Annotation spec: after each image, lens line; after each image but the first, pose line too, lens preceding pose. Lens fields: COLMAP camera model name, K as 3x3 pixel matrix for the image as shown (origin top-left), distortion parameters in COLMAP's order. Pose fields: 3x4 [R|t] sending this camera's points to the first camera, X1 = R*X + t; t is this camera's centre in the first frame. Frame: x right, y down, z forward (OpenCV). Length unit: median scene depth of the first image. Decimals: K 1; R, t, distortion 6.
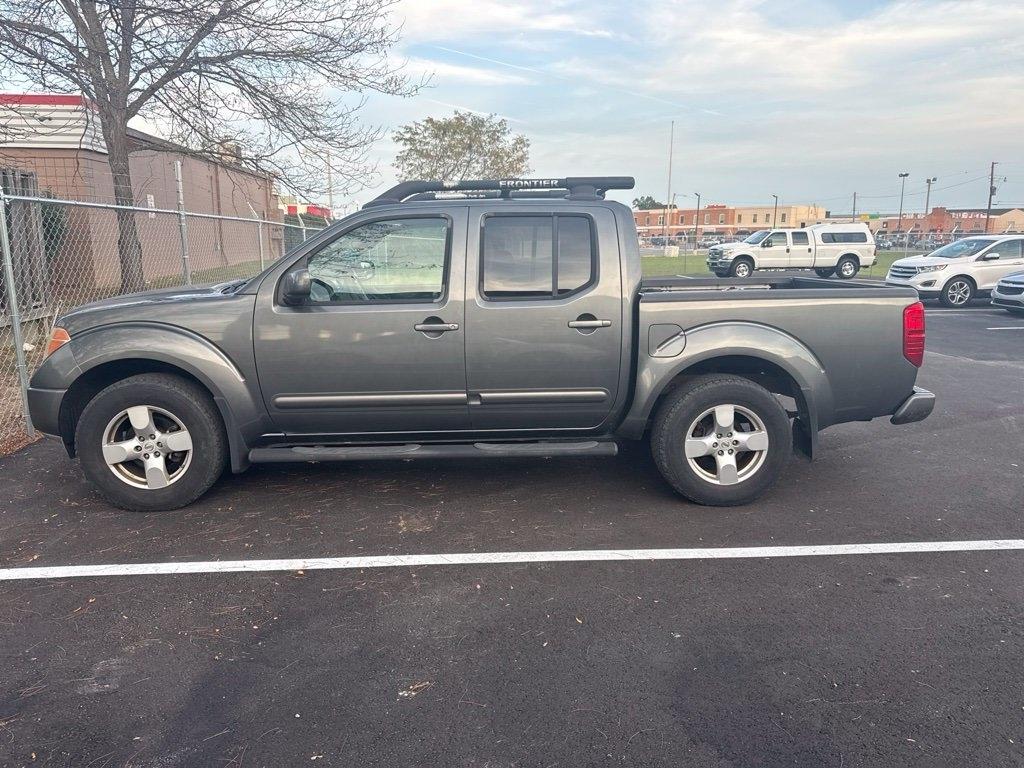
lens RADIAL K [[778.4, 0, 512.0], [0, 778.4, 384.0], [0, 0, 1]] dist [0.057796, -0.050943]
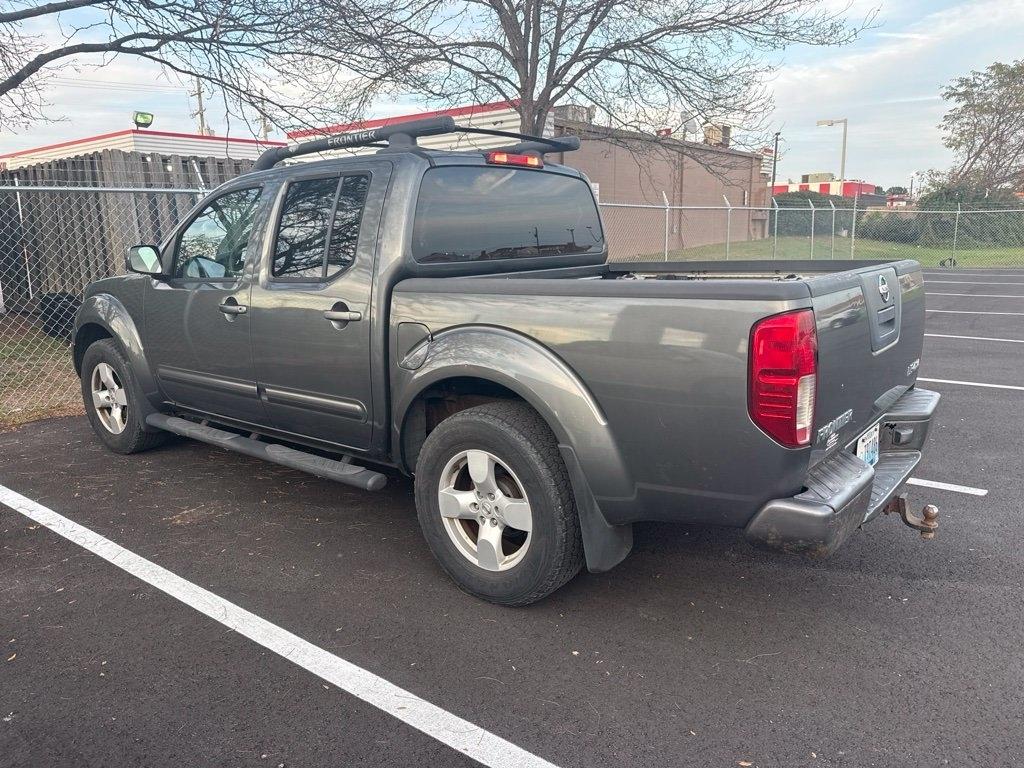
lens RADIAL K [[760.7, 0, 511.8], [0, 760.7, 397.4], [0, 0, 1]] dist [-0.005040, -0.002569]
pose [[0.722935, 0.130272, -0.678523, 0.722754], [-0.099832, 0.991453, 0.083985, -0.075150], [0.683665, 0.007023, 0.729762, 0.550684]]
